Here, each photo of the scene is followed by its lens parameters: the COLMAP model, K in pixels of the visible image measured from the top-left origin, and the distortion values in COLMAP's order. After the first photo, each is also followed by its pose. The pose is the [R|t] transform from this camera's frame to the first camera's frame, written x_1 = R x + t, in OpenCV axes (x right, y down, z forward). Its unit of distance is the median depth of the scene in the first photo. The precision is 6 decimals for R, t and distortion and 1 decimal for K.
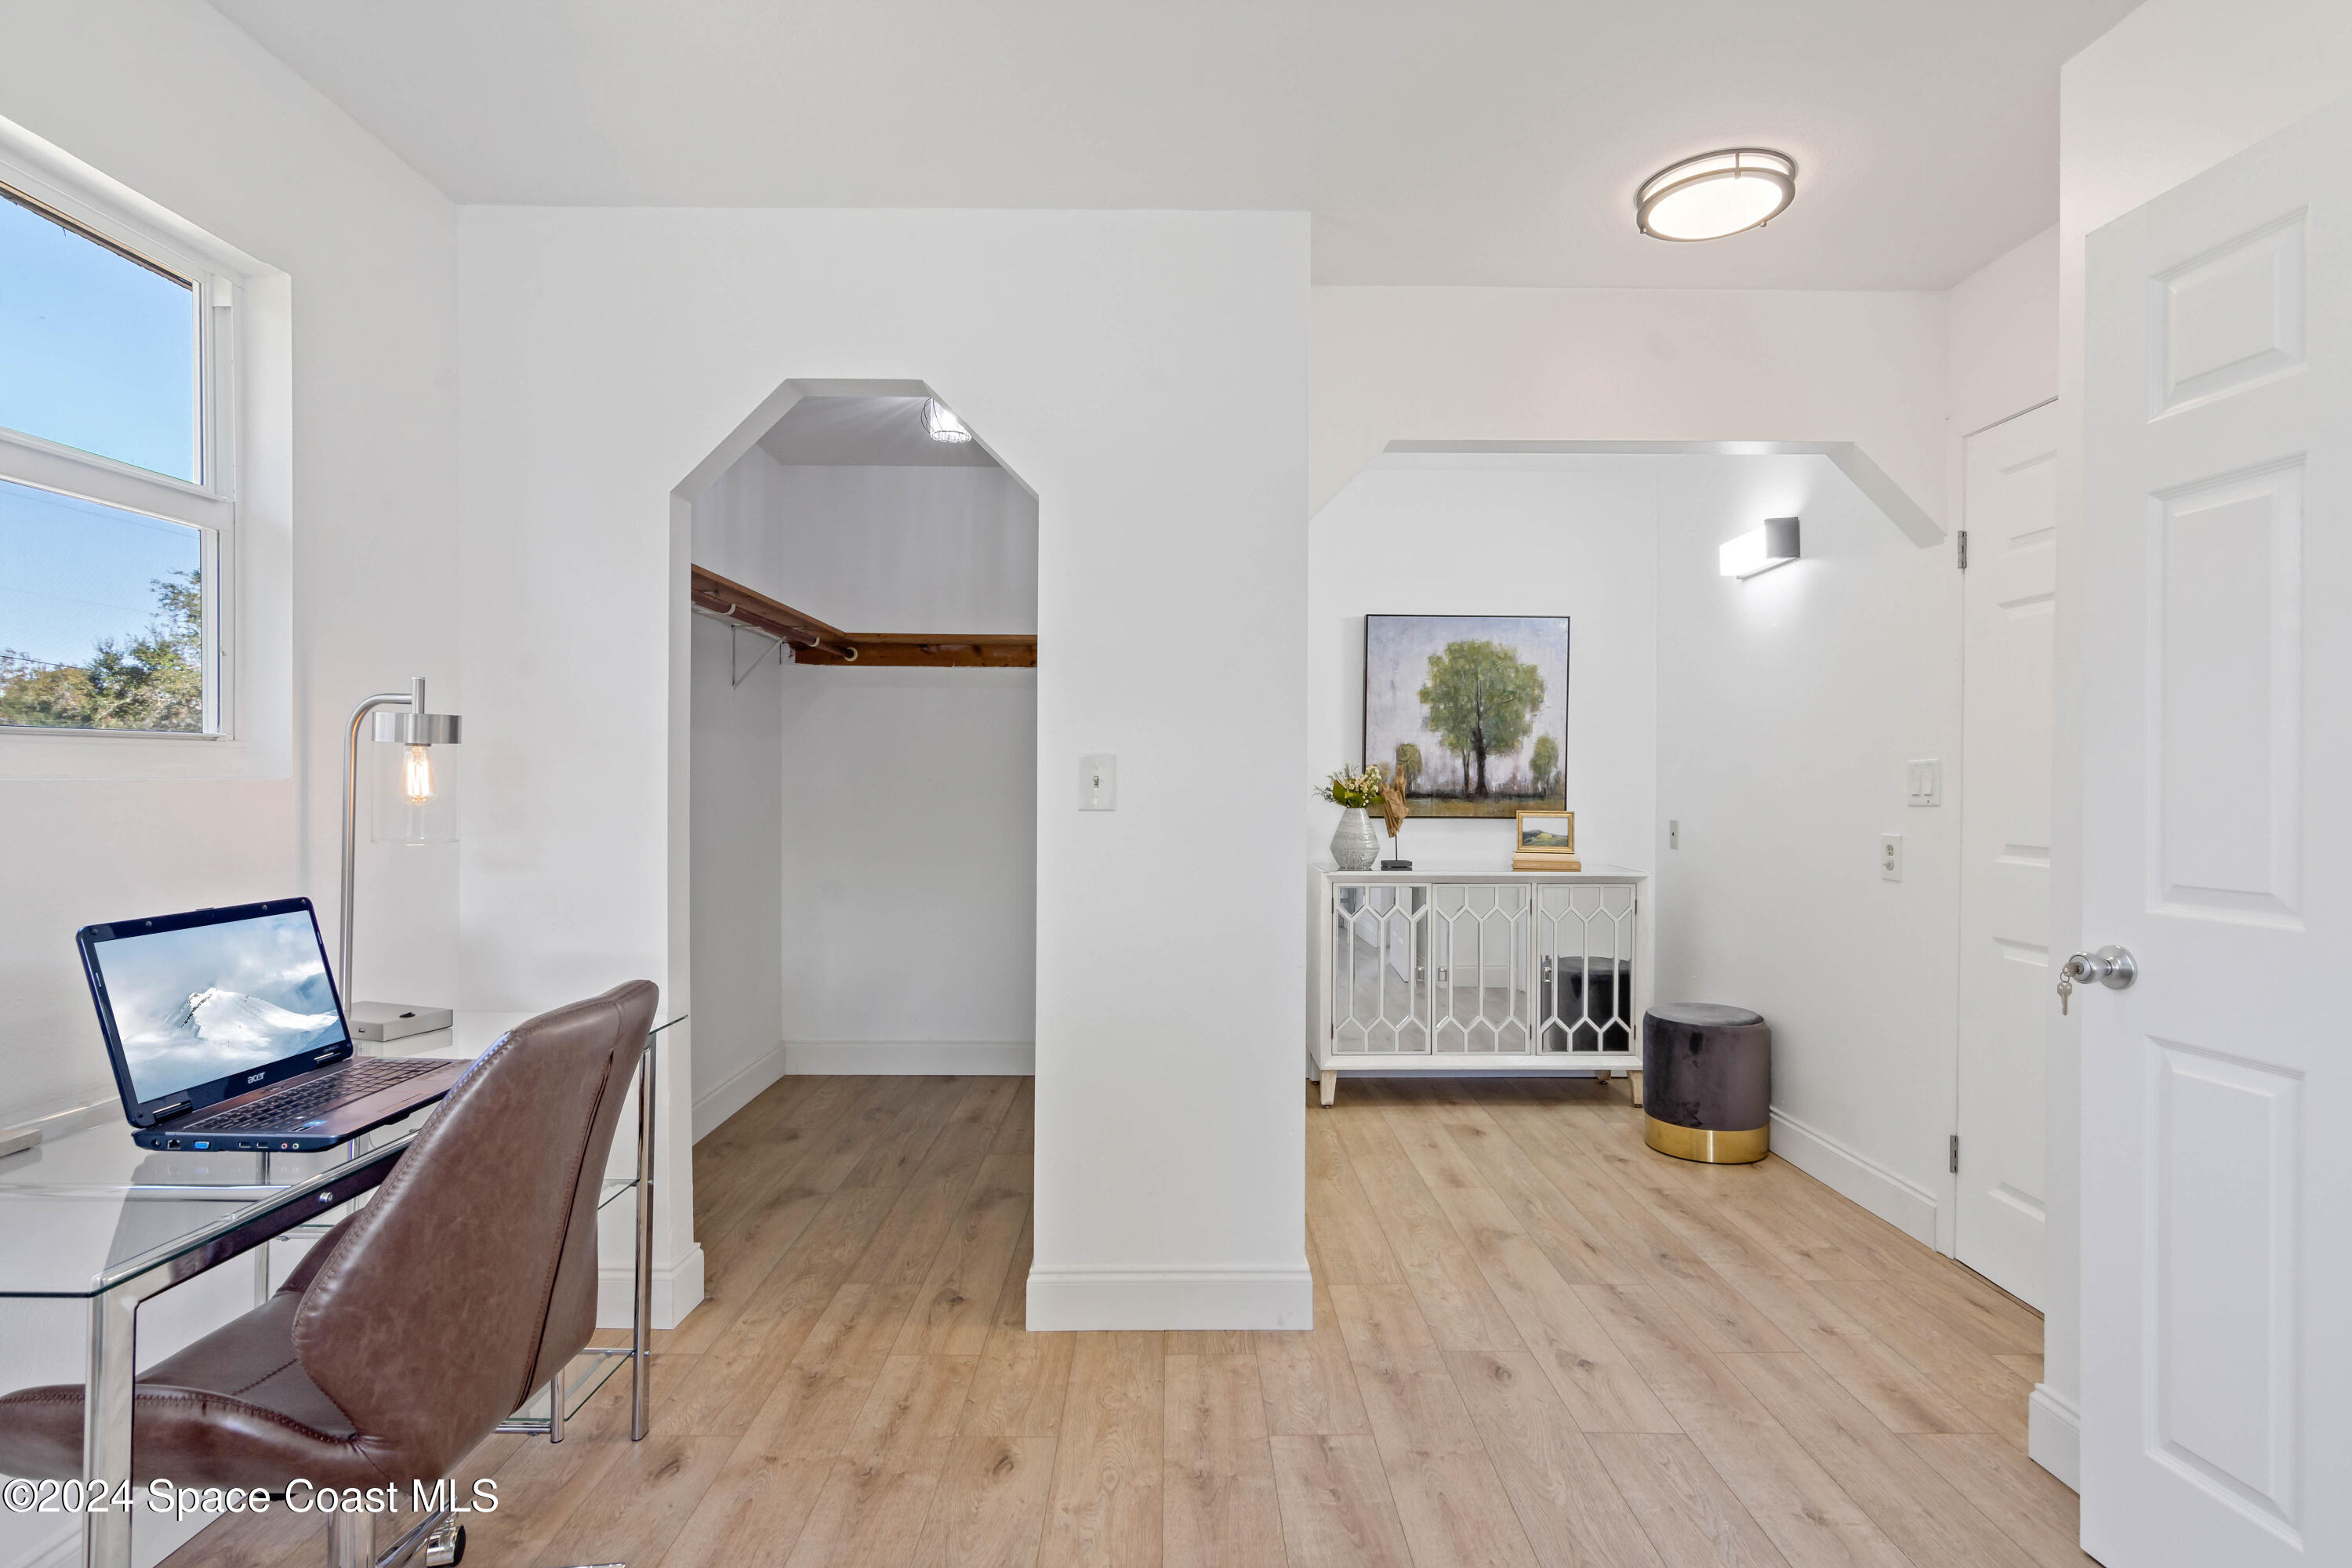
lens RADIAL K [[1161.9, 0, 1180.6], [0, 1161.9, 816.8], [0, 0, 1]] dist [0.001065, 0.001360]
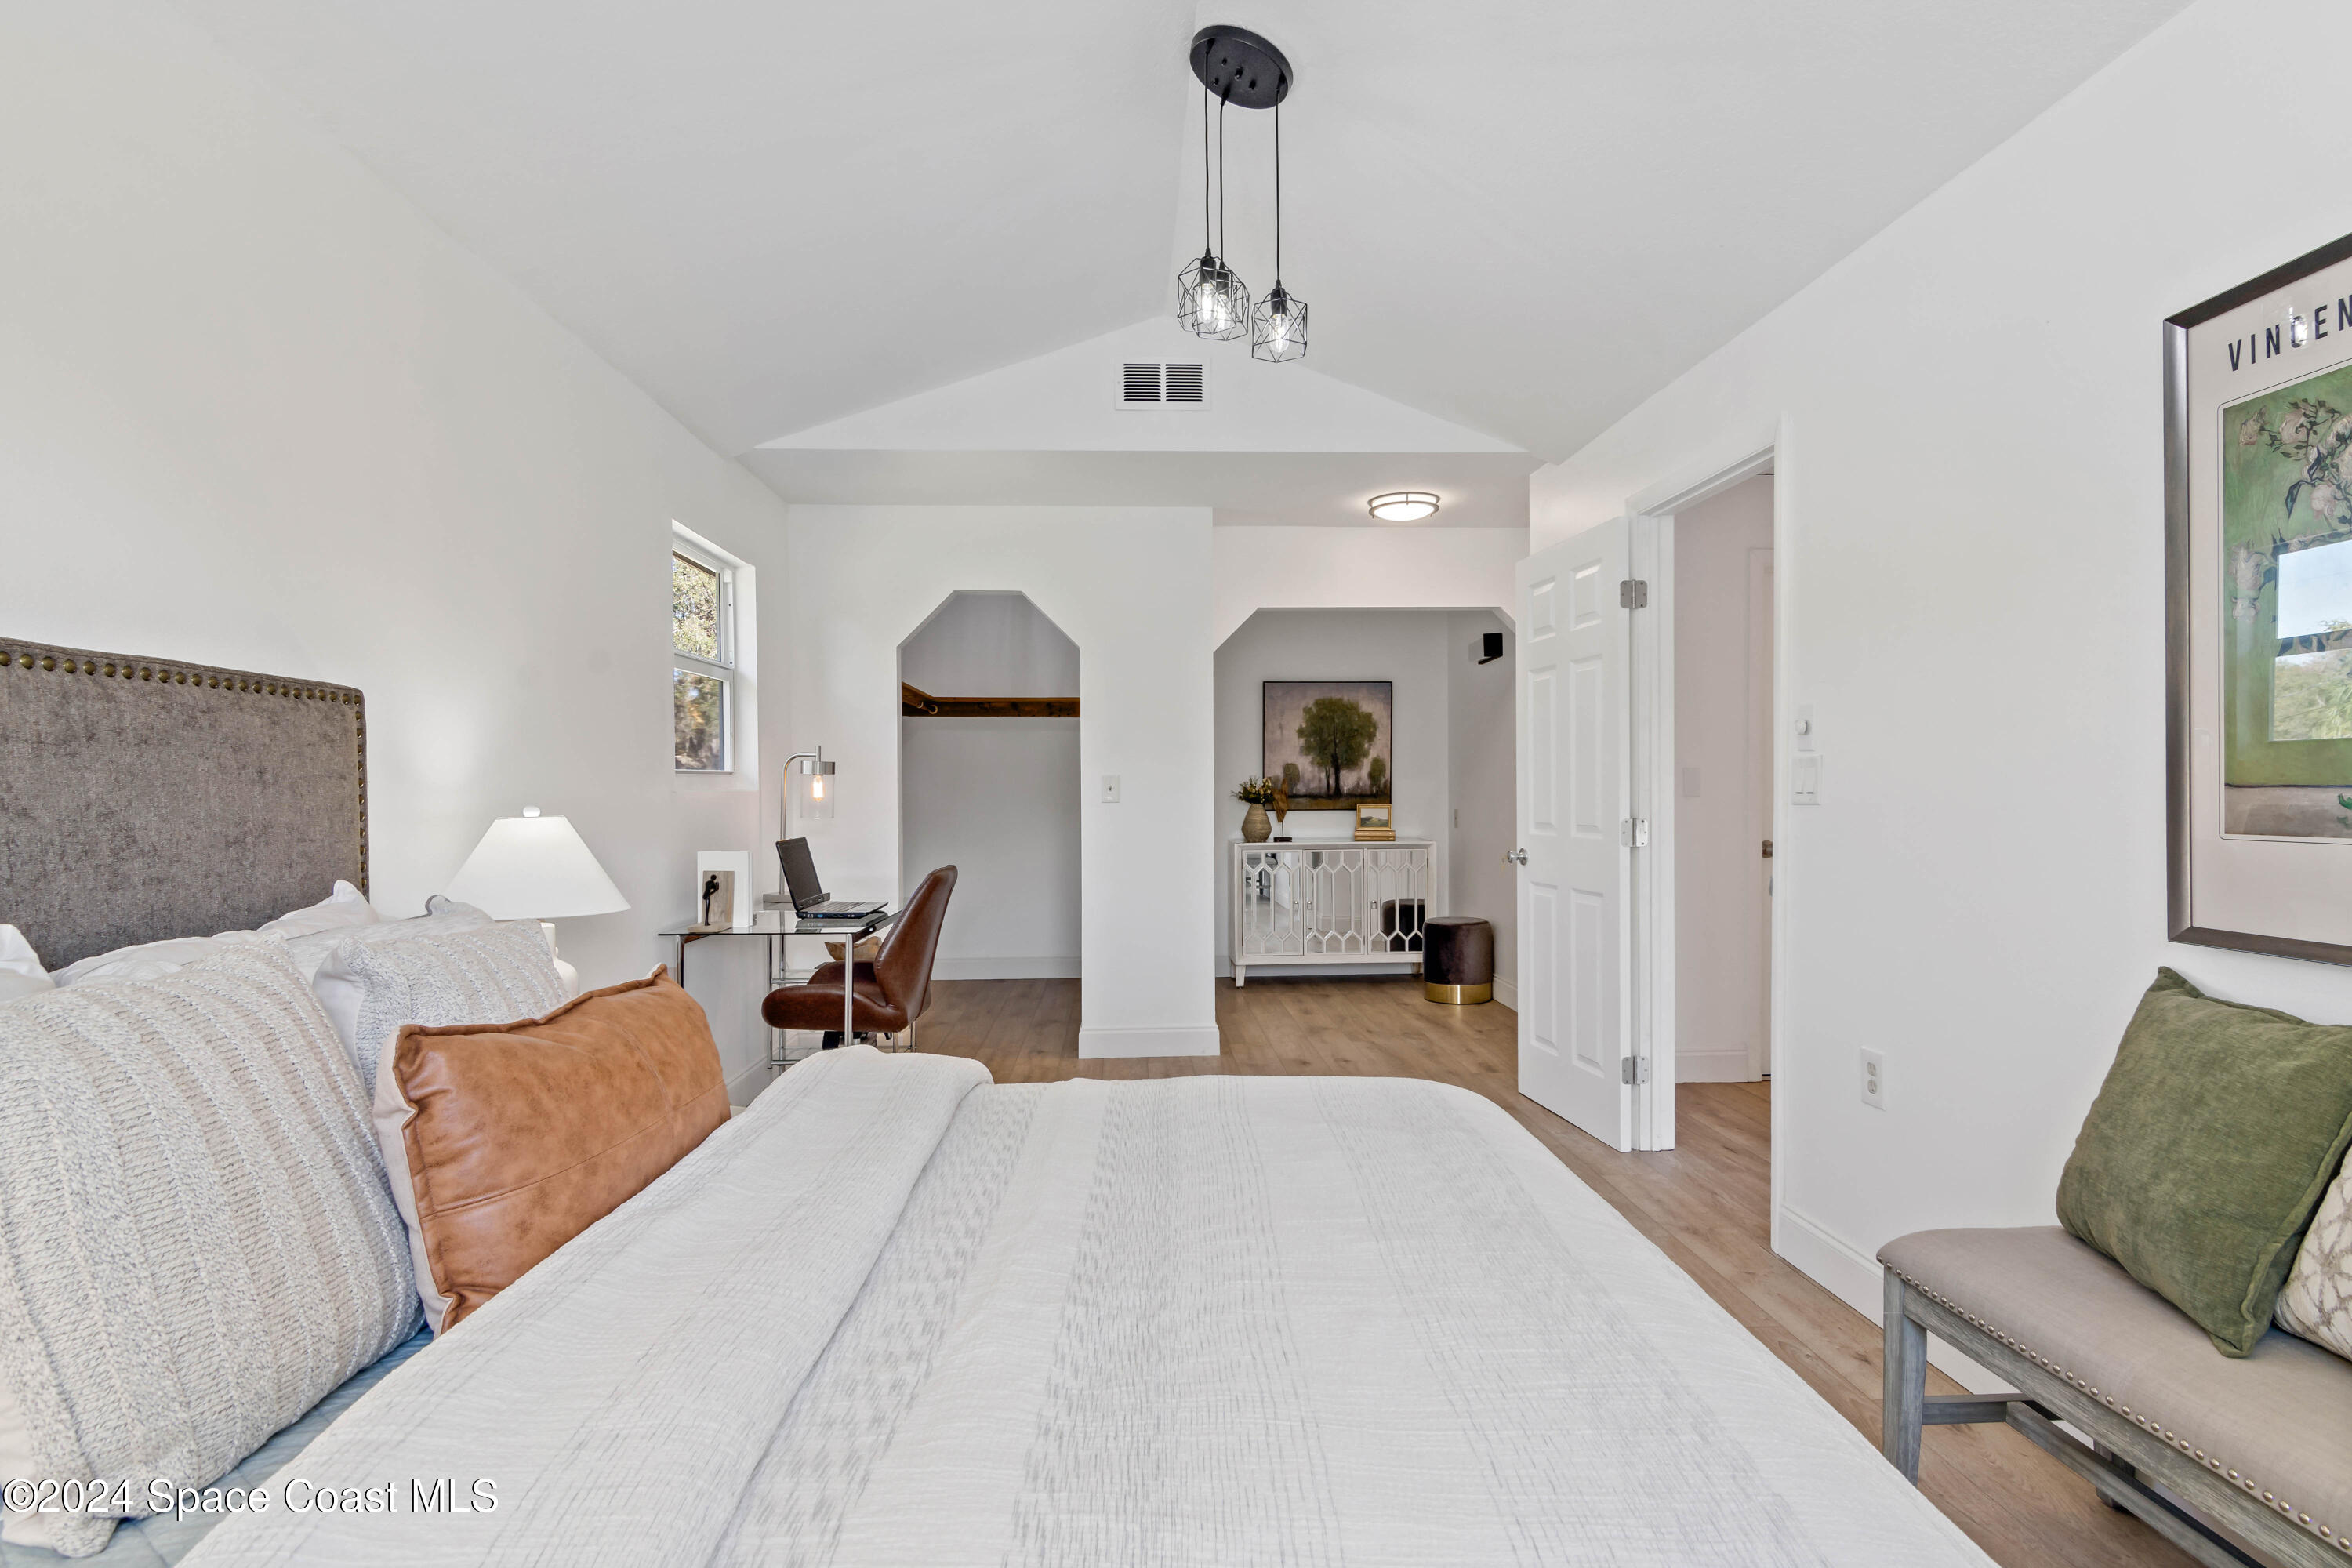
lens RADIAL K [[1161.9, 0, 1180.6], [0, 1161.9, 816.8], [0, 0, 1]] dist [0.001065, 0.001360]
pose [[0.999180, -0.011711, 0.038764, -0.016330], [0.012033, 0.999895, -0.008069, 0.021333], [-0.038665, 0.008529, 0.999216, -0.591577]]
